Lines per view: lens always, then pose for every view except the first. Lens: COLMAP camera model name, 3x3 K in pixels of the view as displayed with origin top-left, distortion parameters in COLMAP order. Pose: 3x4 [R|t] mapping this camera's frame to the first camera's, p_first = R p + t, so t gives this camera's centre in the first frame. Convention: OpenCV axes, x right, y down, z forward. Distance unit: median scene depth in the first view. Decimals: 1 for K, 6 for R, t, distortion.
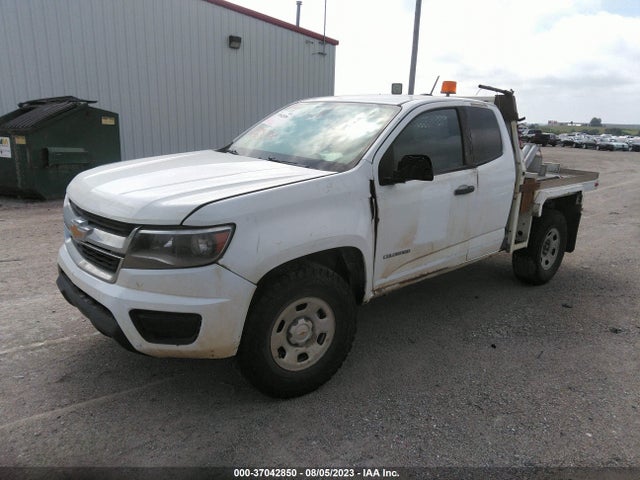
lens RADIAL K [[438.1, 0, 293.6], [0, 438.1, 241.5], [0, 0, 1]] dist [0.006793, -0.000458]
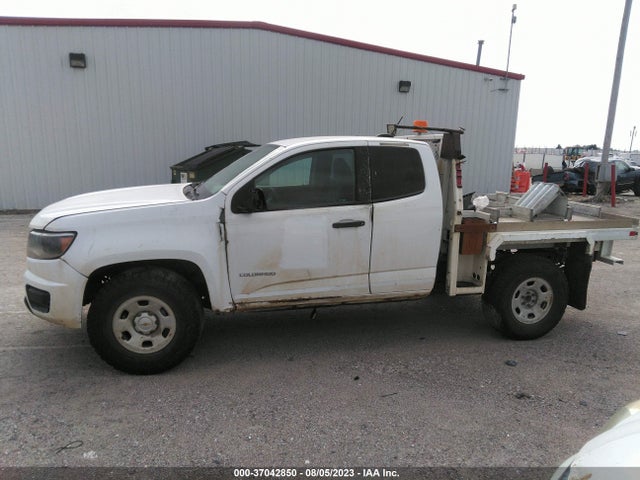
lens RADIAL K [[427.9, 0, 320.0], [0, 427.9, 240.0], [0, 0, 1]] dist [0.022991, 0.000539]
pose [[0.904800, 0.072491, -0.419621, 0.831411], [-0.106539, 0.992601, -0.058247, -0.012285], [0.412294, 0.097408, 0.905829, 0.045697]]
